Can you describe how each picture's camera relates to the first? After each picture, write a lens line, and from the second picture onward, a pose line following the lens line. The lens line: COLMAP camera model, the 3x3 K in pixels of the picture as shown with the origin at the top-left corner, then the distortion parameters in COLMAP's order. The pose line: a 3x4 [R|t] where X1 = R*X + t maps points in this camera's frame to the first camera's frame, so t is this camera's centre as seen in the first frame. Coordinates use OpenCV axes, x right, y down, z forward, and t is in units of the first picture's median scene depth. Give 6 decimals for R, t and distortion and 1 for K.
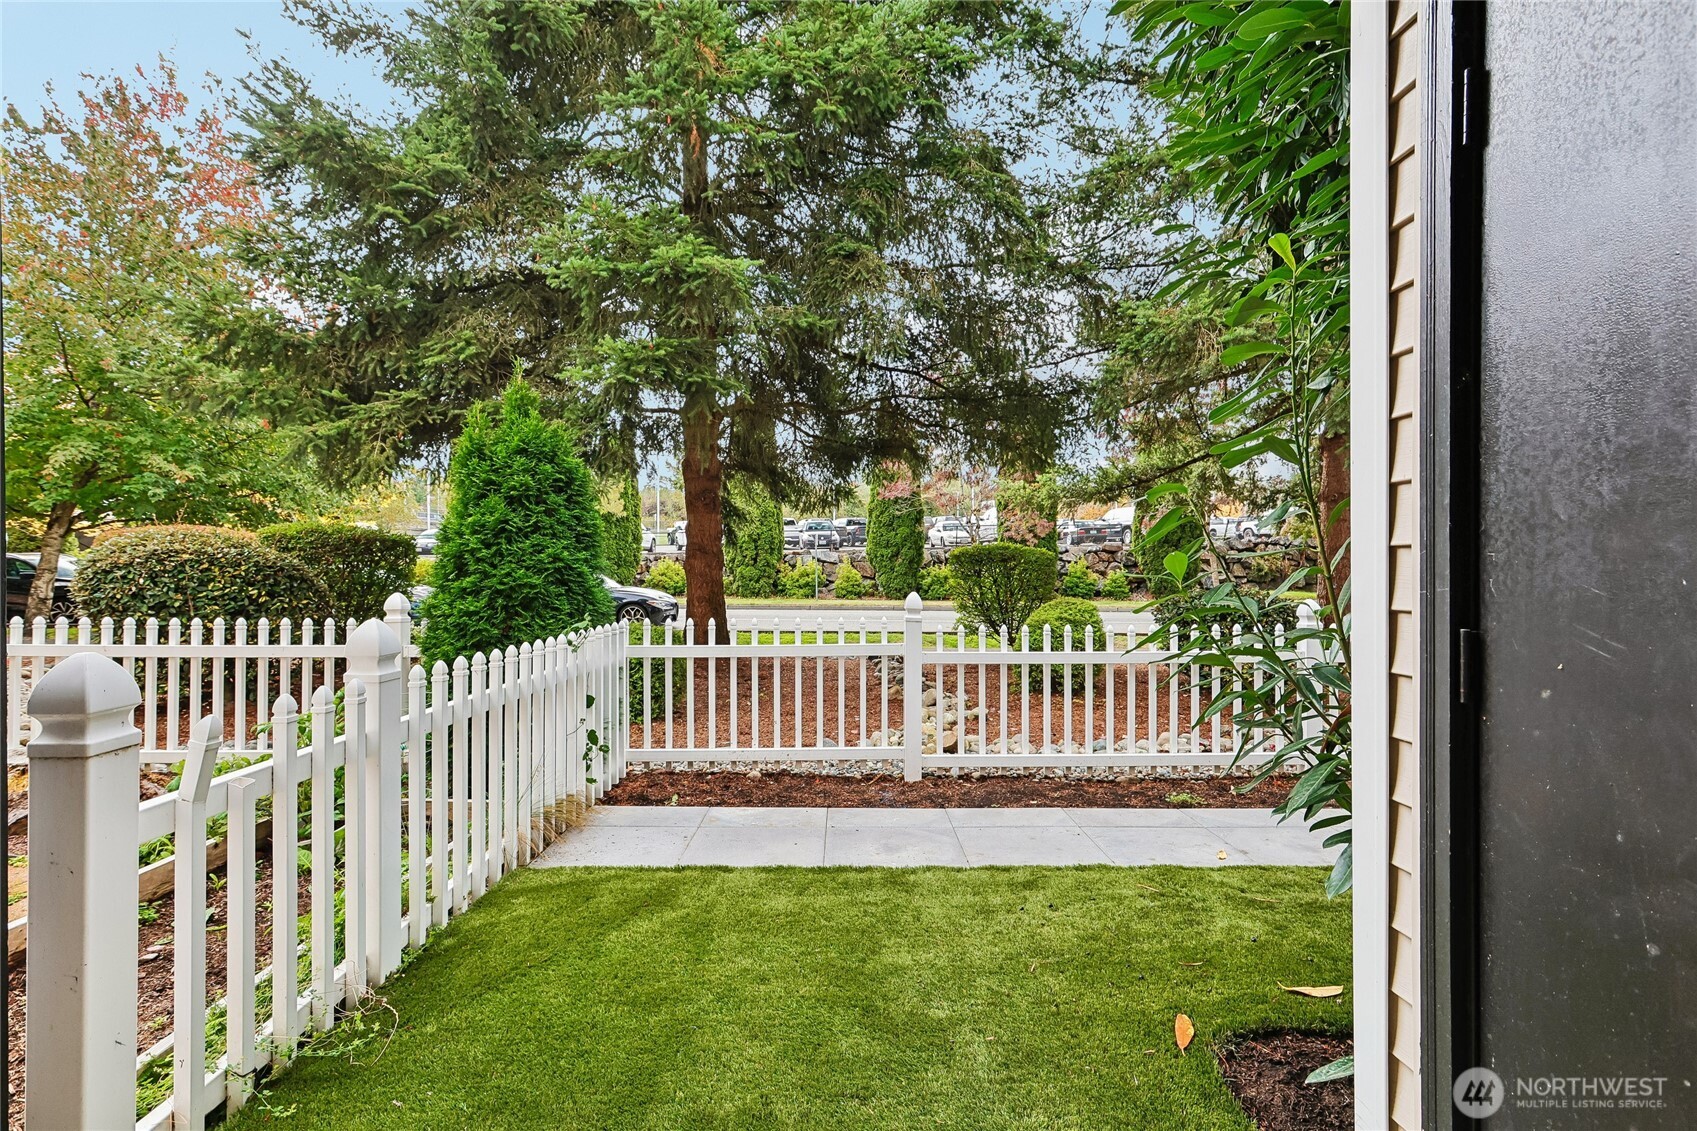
lens RADIAL K [[760.7, 0, 844.7], [0, 760.7, 564.5], [0, 0, 1]] dist [-0.001296, 0.002740]
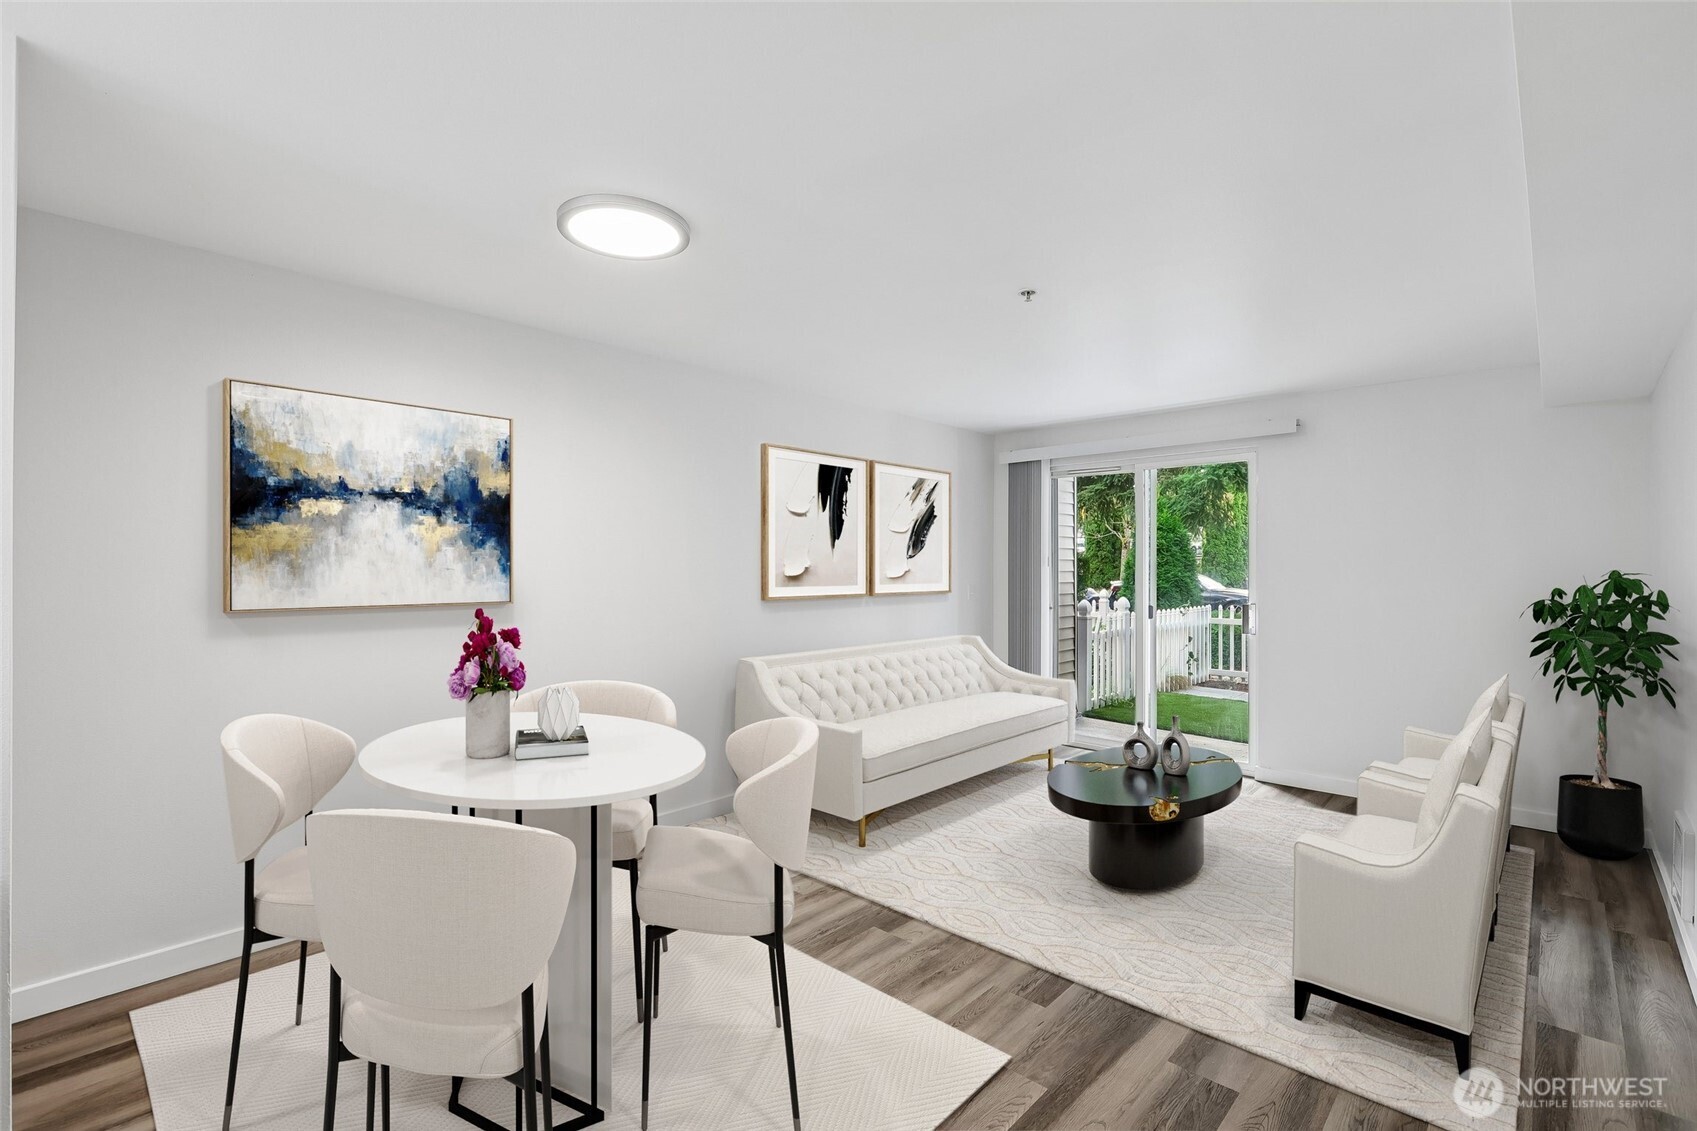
lens RADIAL K [[760.7, 0, 859.4], [0, 760.7, 558.9], [0, 0, 1]] dist [-0.001296, 0.002740]
pose [[0.734810, 0.001206, -0.678272, 0.416625], [-0.007392, 0.999953, -0.006231, -0.032605], [0.678233, 0.009592, 0.734784, -1.165417]]
